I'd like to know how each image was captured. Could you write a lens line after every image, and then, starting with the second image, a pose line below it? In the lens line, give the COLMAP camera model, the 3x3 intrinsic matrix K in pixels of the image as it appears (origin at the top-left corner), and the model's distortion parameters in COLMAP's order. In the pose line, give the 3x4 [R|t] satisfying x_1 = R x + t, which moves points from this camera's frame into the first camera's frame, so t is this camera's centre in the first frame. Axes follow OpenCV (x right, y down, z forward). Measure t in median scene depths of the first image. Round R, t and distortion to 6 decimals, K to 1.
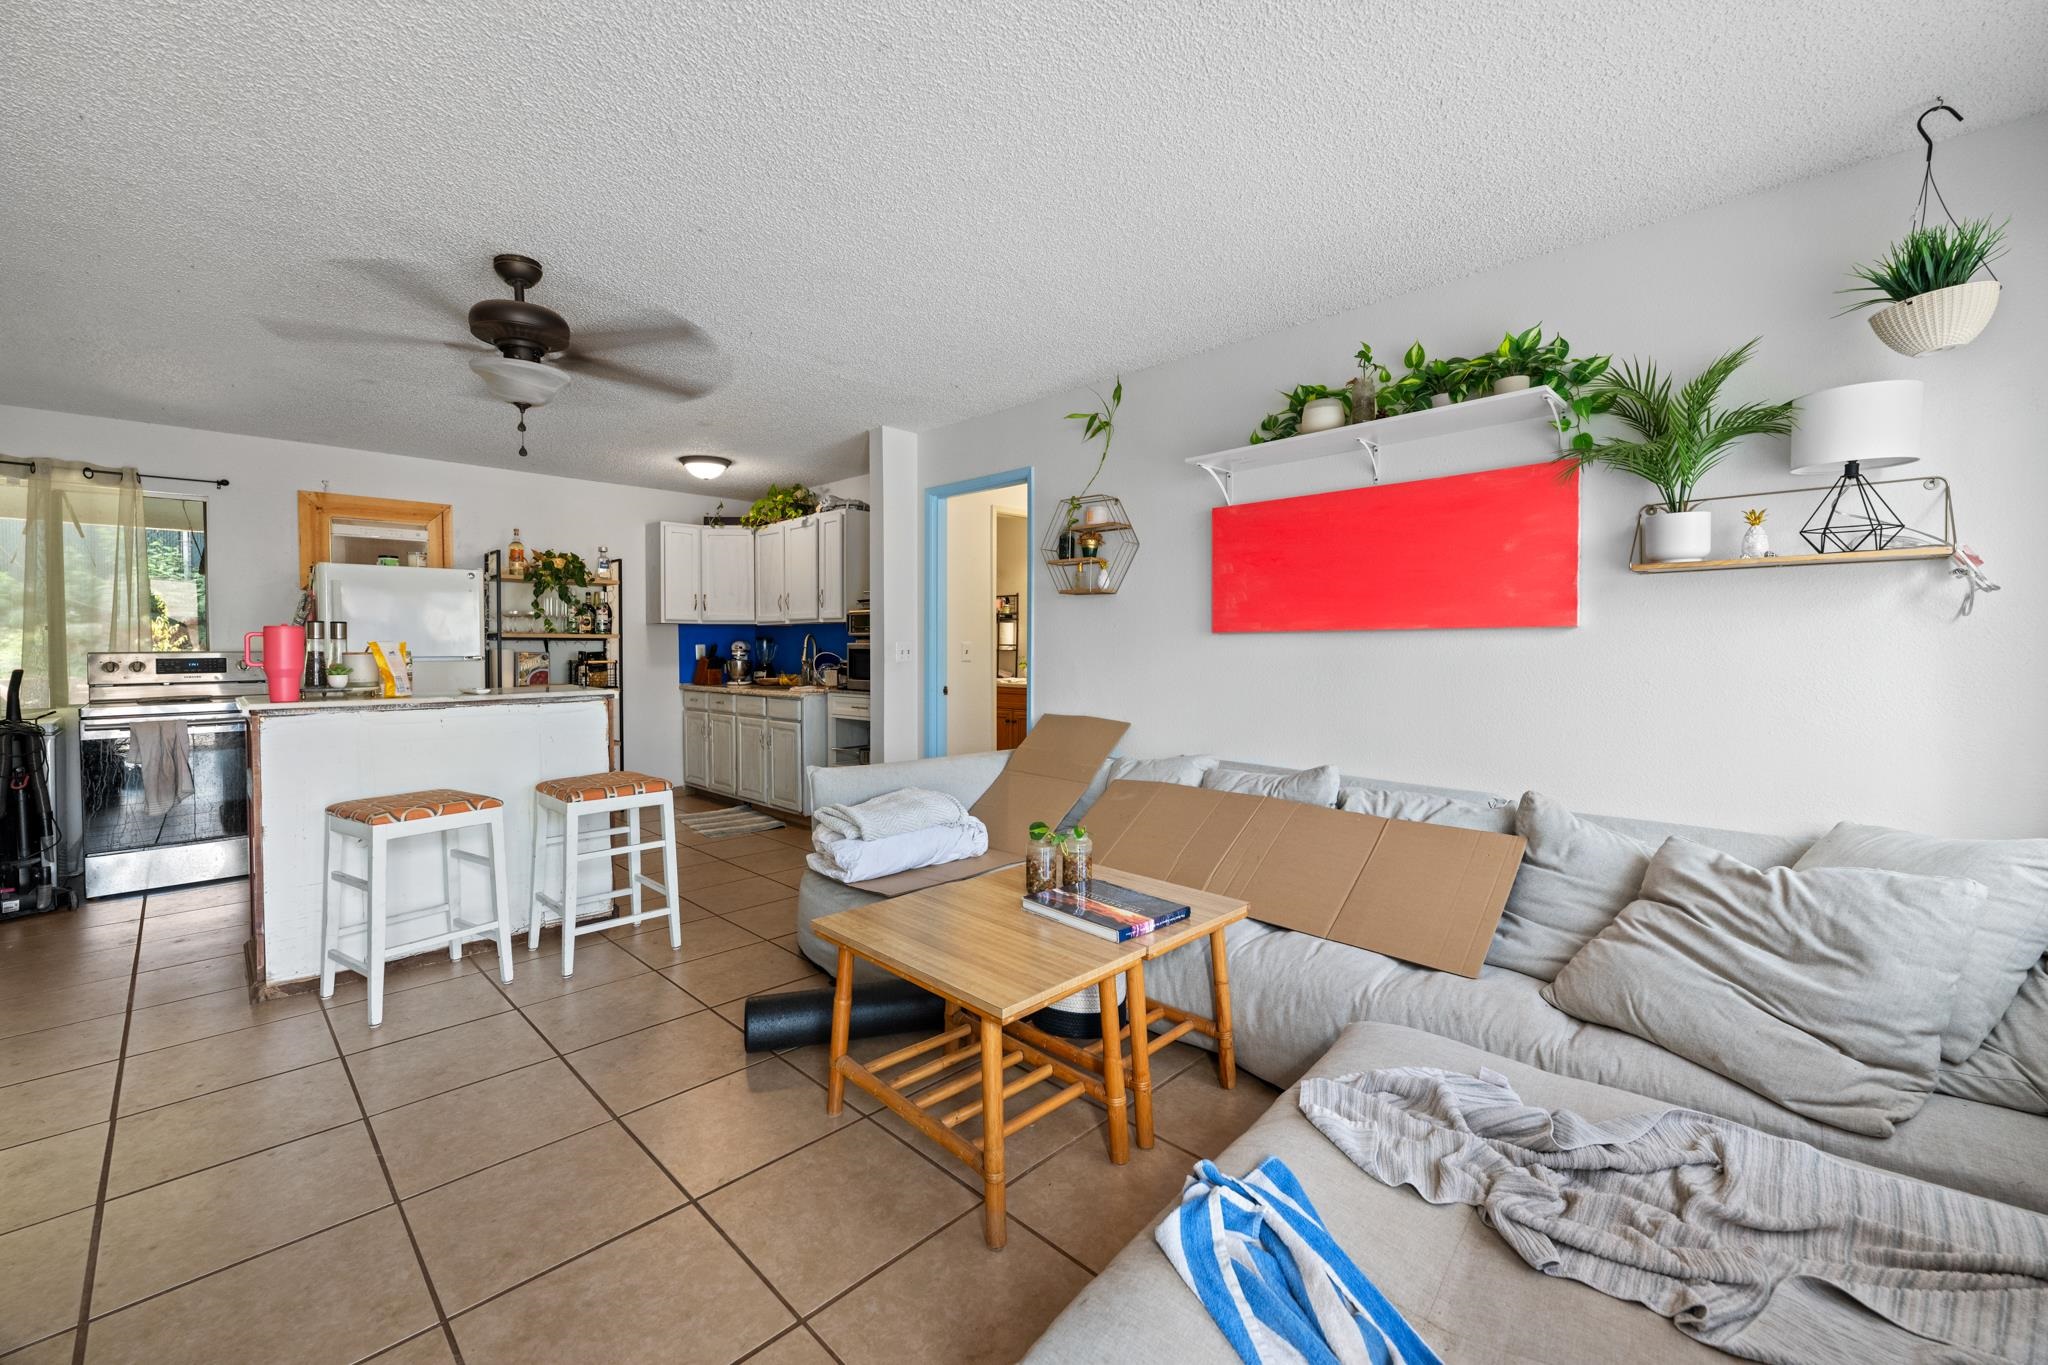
lens RADIAL K [[829.3, 0, 1023.4], [0, 829.3, 666.1], [0, 0, 1]] dist [-0.000243, -0.000015]
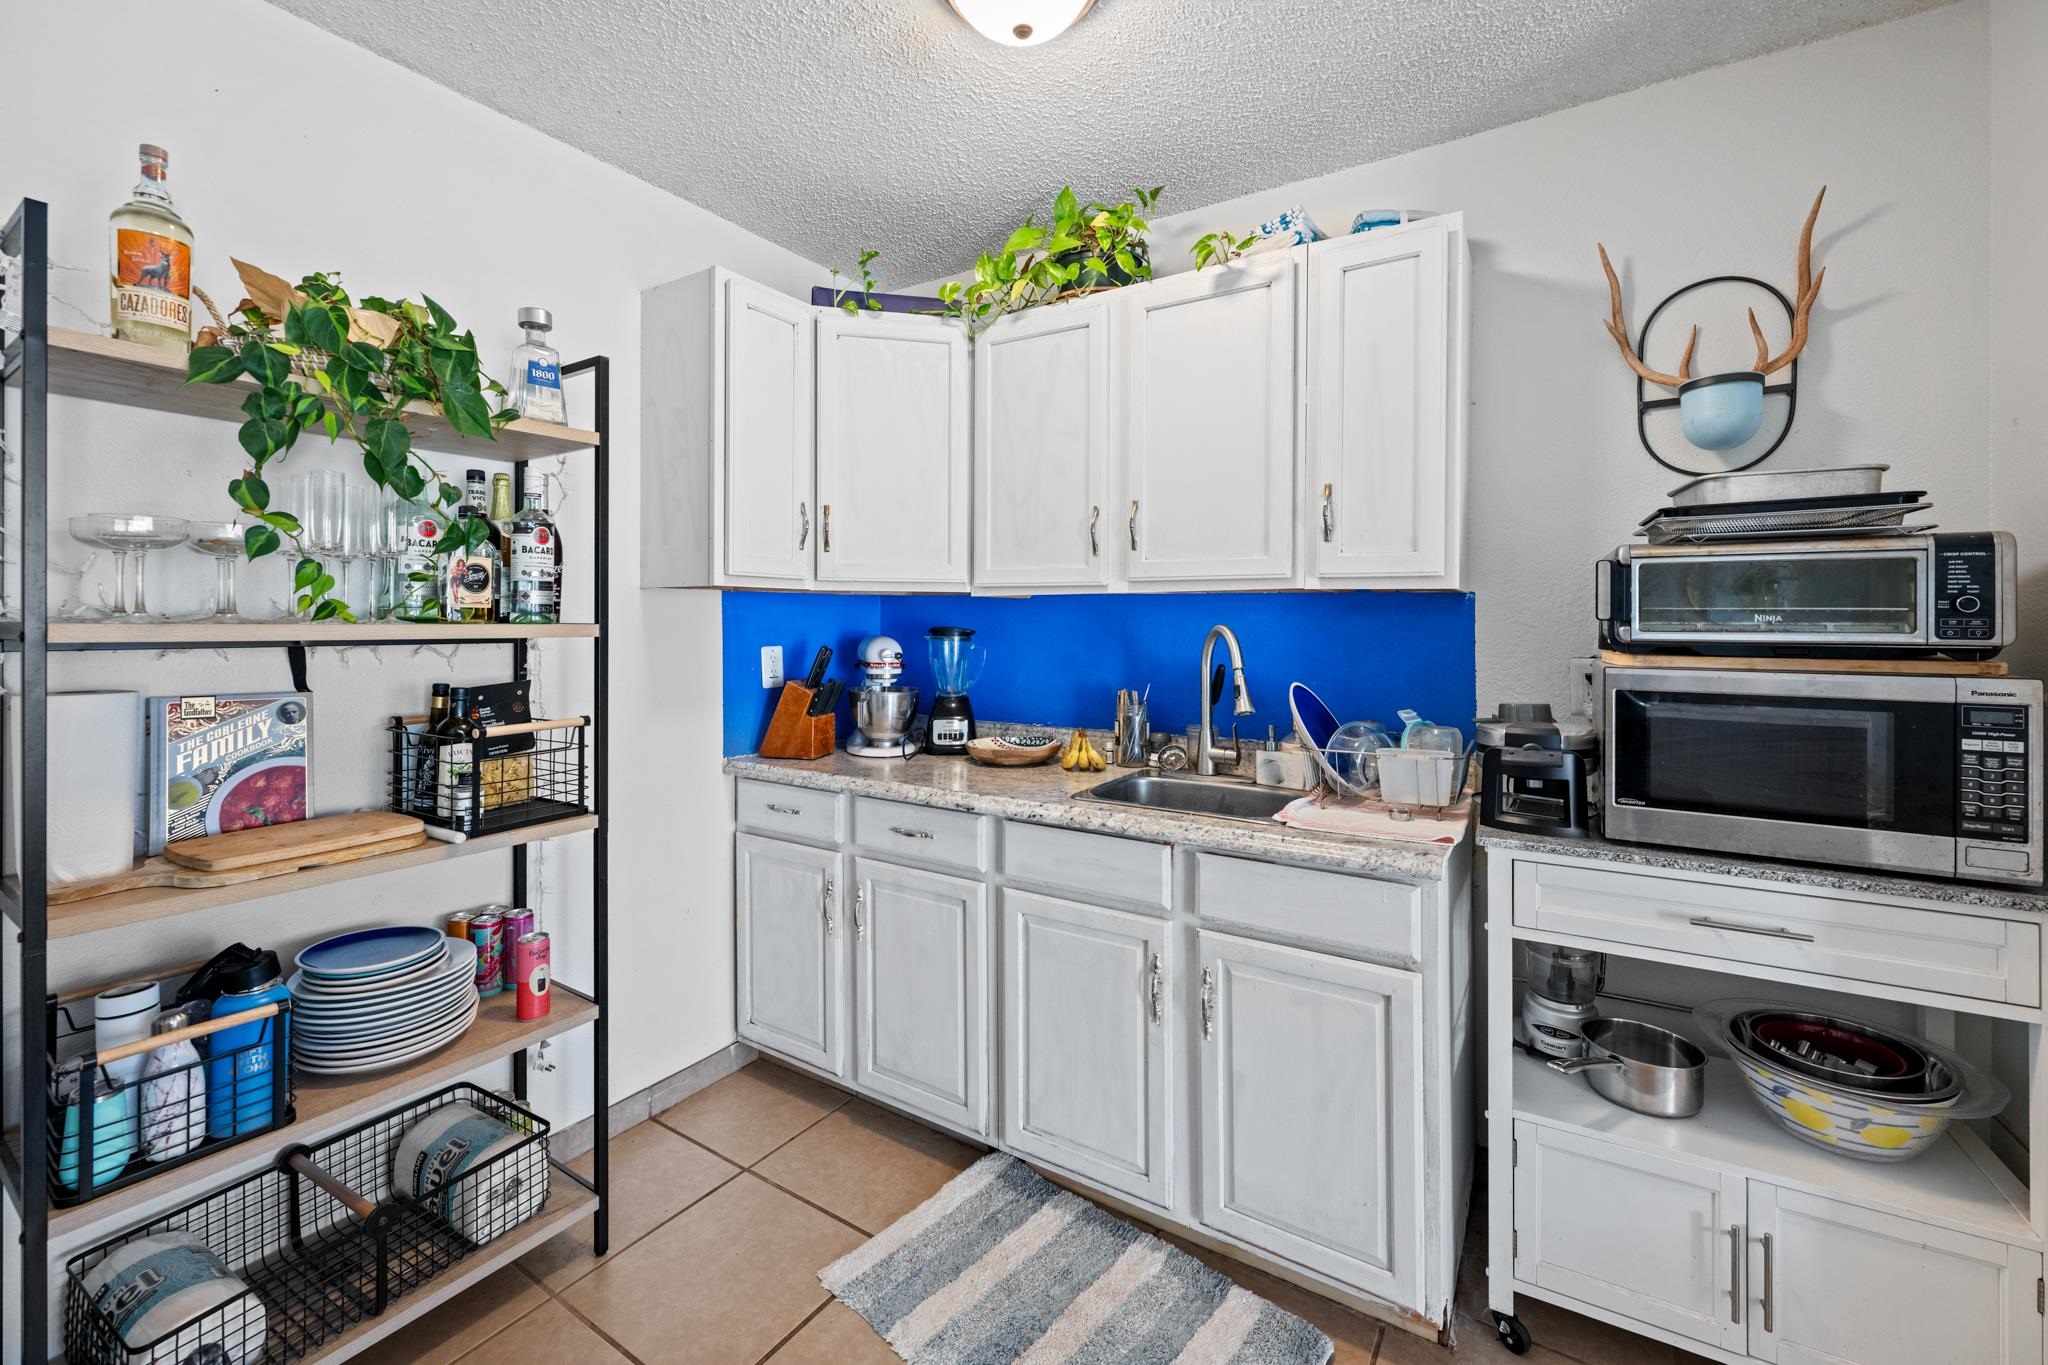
lens RADIAL K [[845.9, 0, 1025.6], [0, 845.9, 624.1], [0, 0, 1]] dist [-0.000887, 0.000386]
pose [[0.978687, 0.004909, 0.205301, -0.410830], [-0.001205, 0.999834, -0.018163, -0.033768], [-0.205356, 0.017529, 0.978530, 0.701243]]
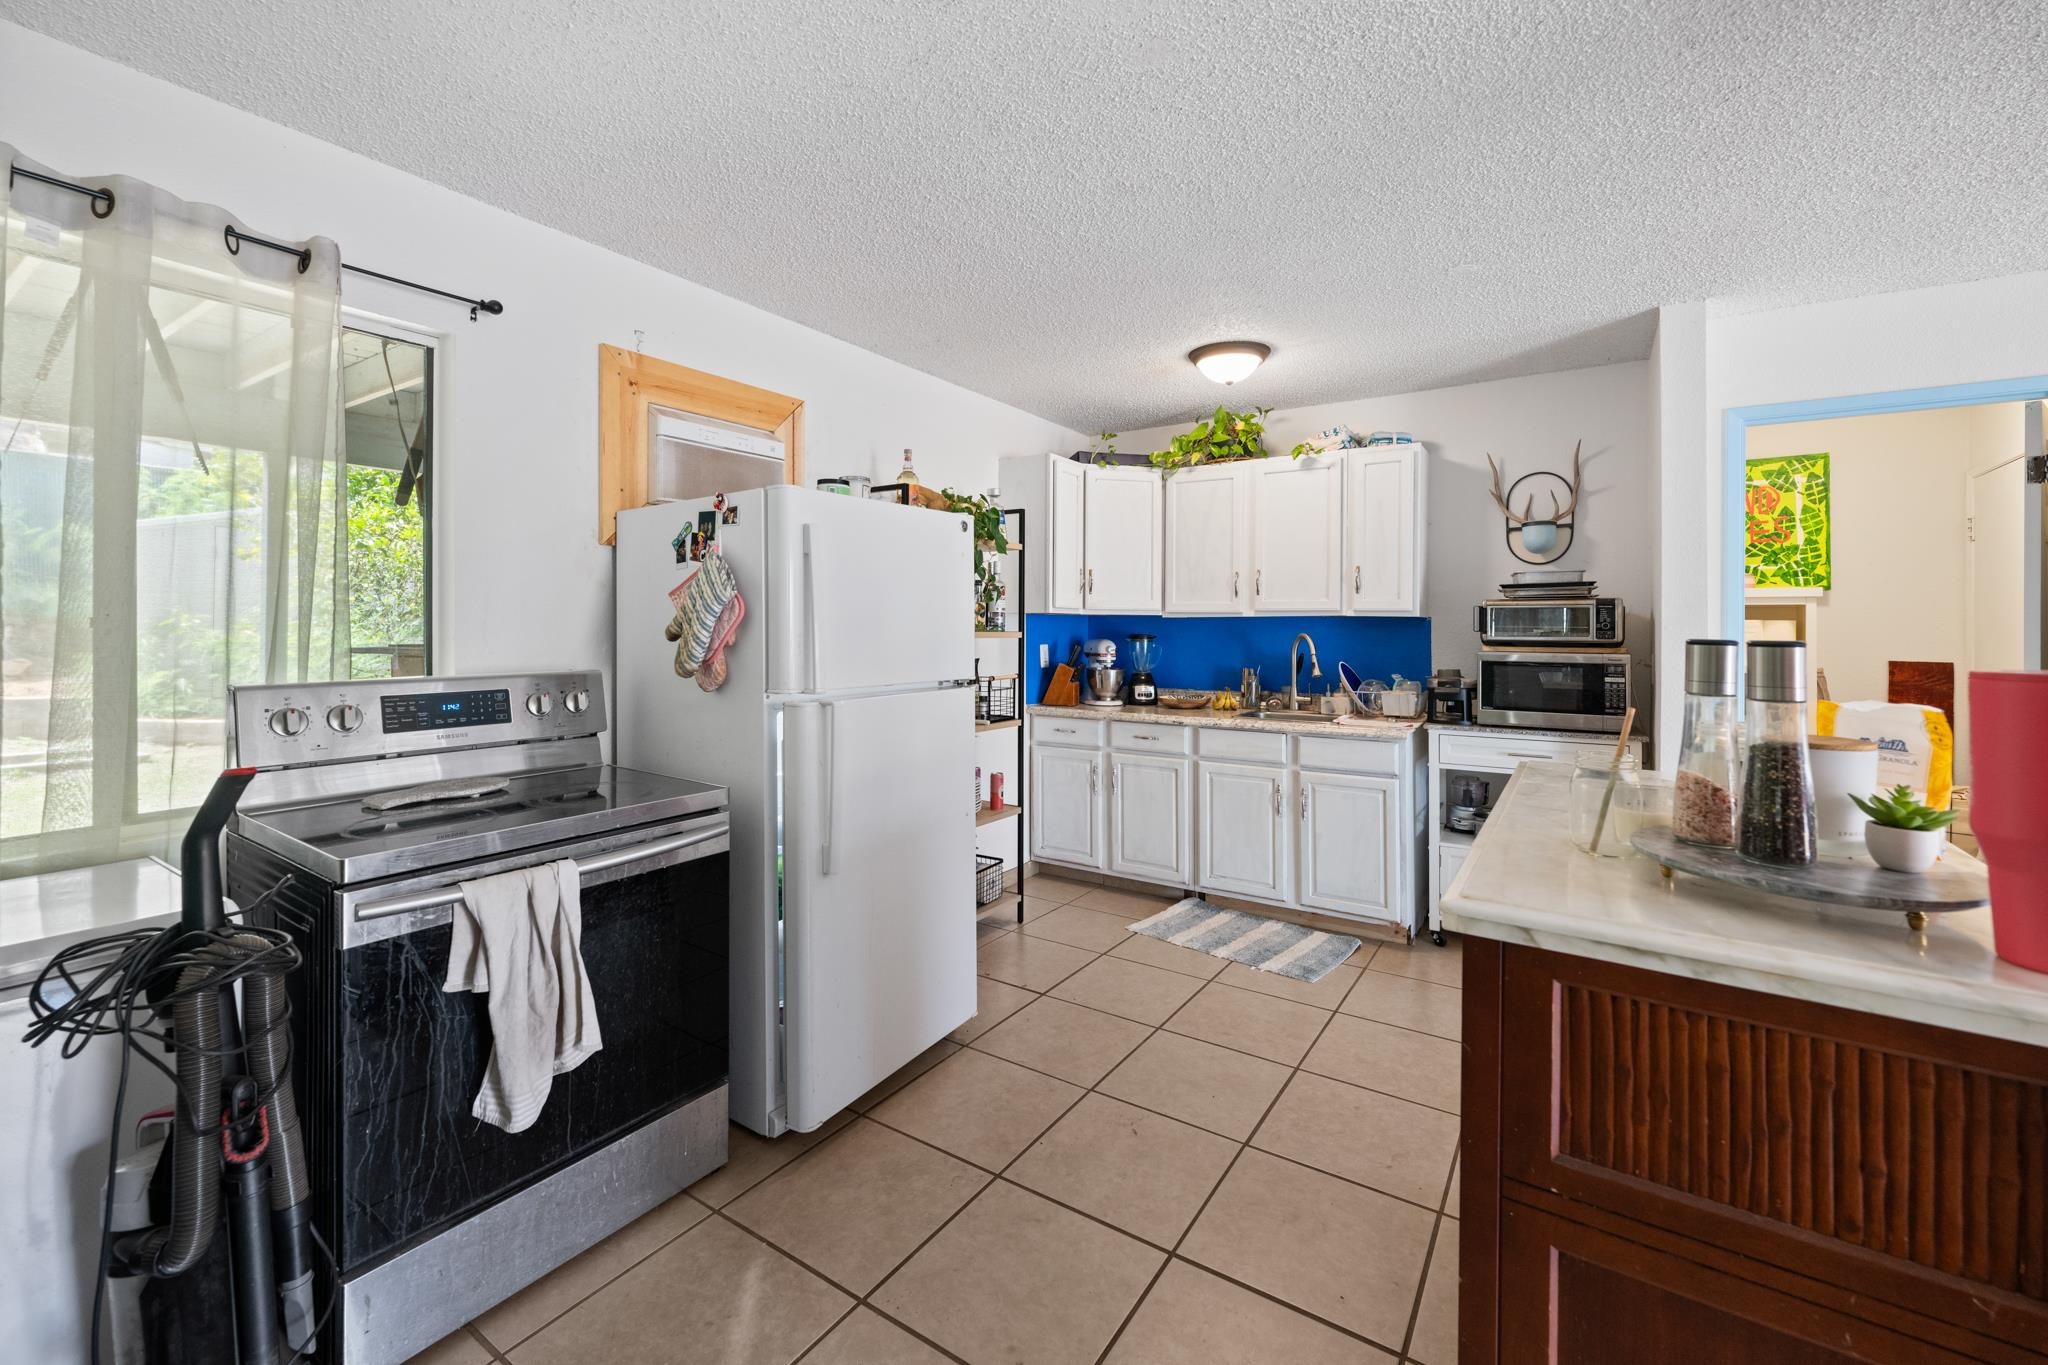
lens RADIAL K [[845.9, 0, 1025.6], [0, 845.9, 624.1], [0, 0, 1]] dist [-0.000887, 0.000386]
pose [[0.982901, 0.009724, 0.183878, -0.608413], [-0.004563, 0.999584, -0.028467, -0.026570], [-0.184078, 0.027141, 0.982537, 0.391690]]
